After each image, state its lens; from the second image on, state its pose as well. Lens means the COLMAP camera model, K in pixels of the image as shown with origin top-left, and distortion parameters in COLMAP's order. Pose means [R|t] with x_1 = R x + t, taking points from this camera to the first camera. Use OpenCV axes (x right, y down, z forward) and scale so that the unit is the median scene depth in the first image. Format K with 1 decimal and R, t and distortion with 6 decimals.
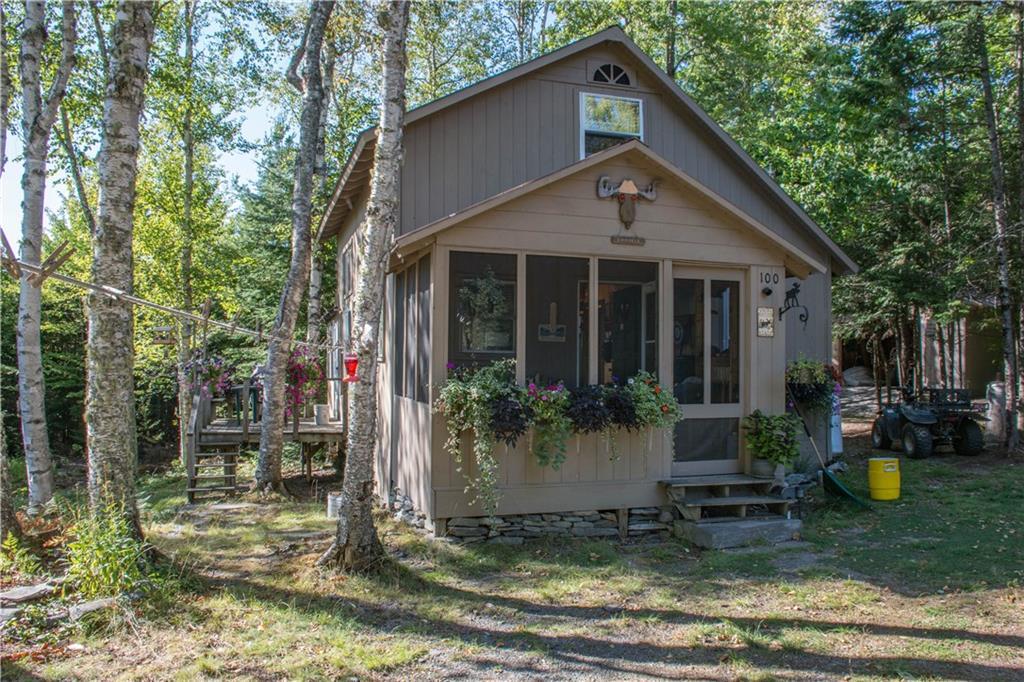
lens RADIAL K [[820.4, 0, 512.0], [0, 820.4, 341.0], [0, 0, 1]] dist [-0.157202, 0.113618]
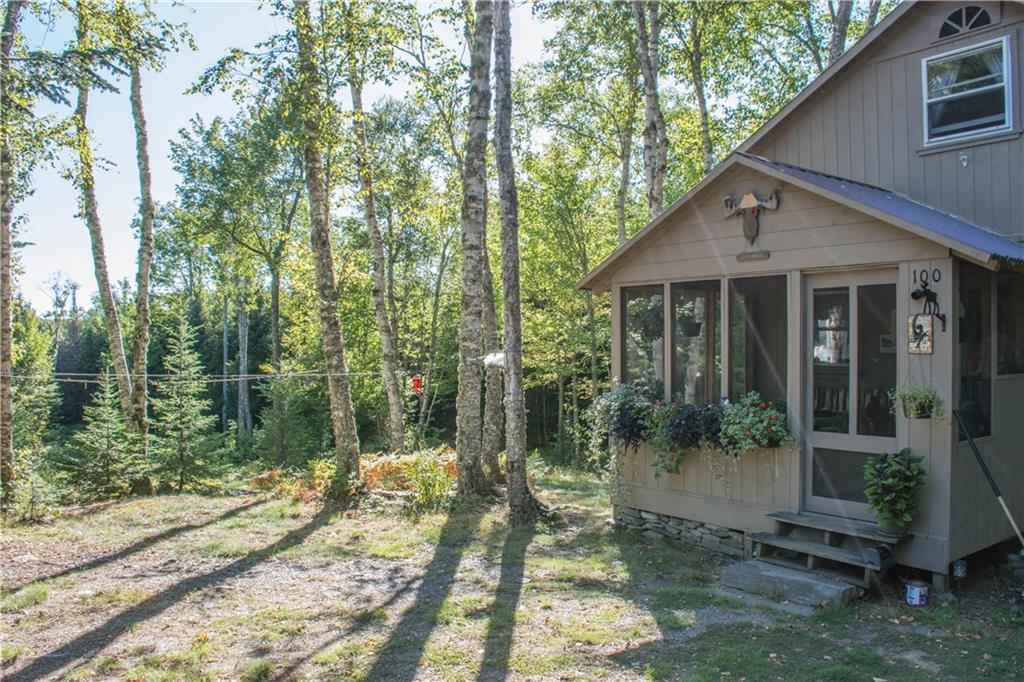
lens RADIAL K [[820.4, 0, 512.0], [0, 820.4, 341.0], [0, 0, 1]] dist [-0.157202, 0.113618]
pose [[0.326557, -0.014504, -0.945066, 0.959240], [0.029523, 0.999551, -0.005139, -0.026740], [0.944716, -0.026223, 0.326838, 0.421070]]
